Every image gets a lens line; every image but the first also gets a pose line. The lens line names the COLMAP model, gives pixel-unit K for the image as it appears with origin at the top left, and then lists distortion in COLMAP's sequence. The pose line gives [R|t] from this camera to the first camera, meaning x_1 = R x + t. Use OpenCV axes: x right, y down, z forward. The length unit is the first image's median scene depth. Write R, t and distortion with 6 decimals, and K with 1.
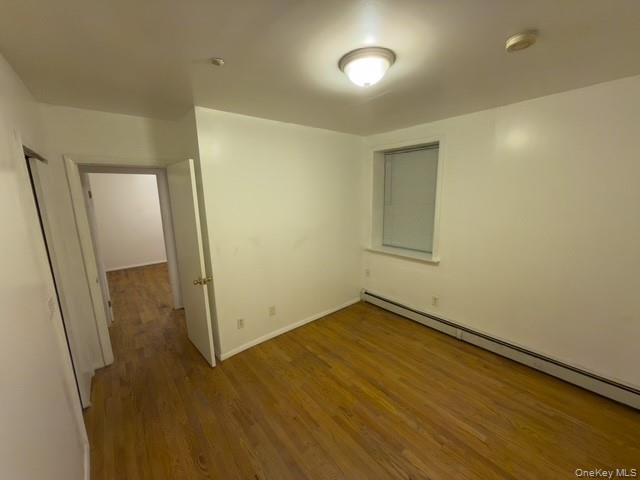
lens RADIAL K [[254.9, 0, 317.1], [0, 254.9, 241.1], [0, 0, 1]] dist [0.001206, 0.000135]
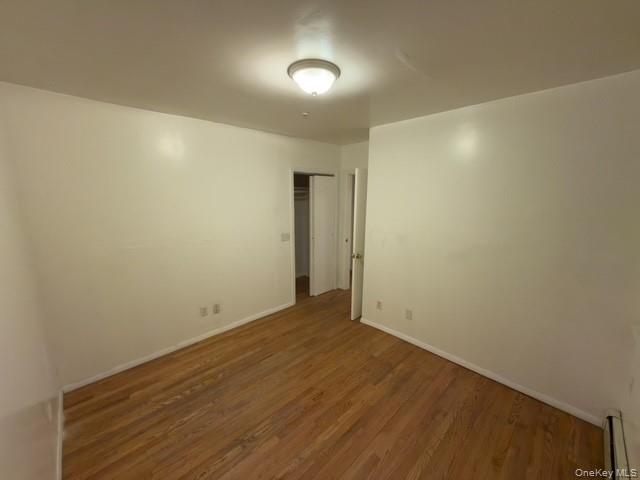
lens RADIAL K [[254.9, 0, 319.5], [0, 254.9, 237.1], [0, 0, 1]] dist [0.001206, 0.000135]
pose [[0.077780, 0.191832, -0.978341, 0.914225], [-0.196101, 0.965087, 0.173643, -0.145809], [0.977494, 0.178348, 0.112683, 0.673876]]
